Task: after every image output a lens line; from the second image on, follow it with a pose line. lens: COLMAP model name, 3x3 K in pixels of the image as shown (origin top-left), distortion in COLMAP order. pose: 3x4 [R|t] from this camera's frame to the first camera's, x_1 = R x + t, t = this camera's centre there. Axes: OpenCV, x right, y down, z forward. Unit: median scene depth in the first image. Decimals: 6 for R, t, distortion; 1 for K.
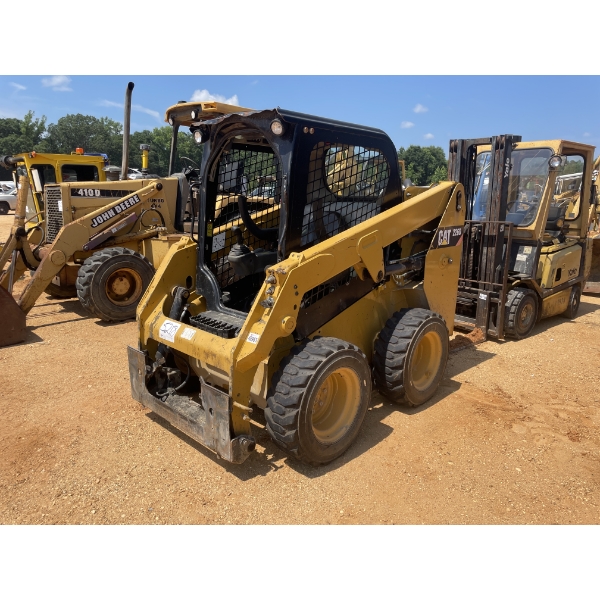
lens RADIAL K [[447.0, 0, 300.0], [0, 447.0, 300.0], [0, 0, 1]] dist [0.084091, -0.118597]
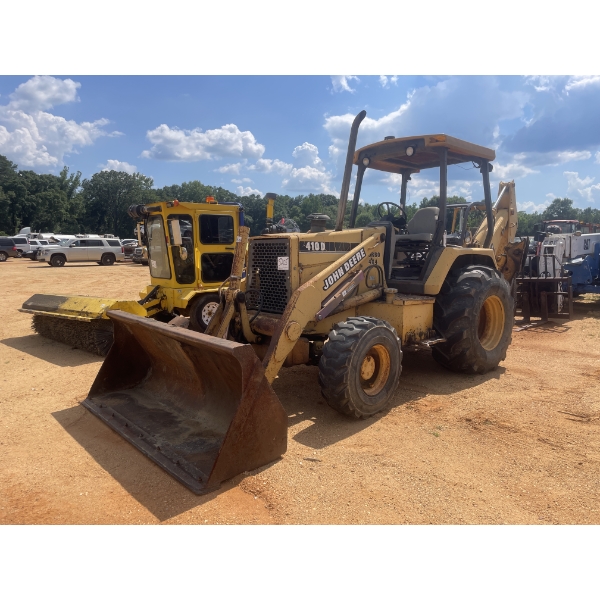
lens RADIAL K [[447.0, 0, 300.0], [0, 447.0, 300.0], [0, 0, 1]] dist [0.084091, -0.118597]
pose [[0.999280, -0.001677, -0.037891, -0.446916], [-0.002339, 0.994397, -0.105687, -0.060071], [0.037856, 0.105699, 0.993677, 0.229367]]
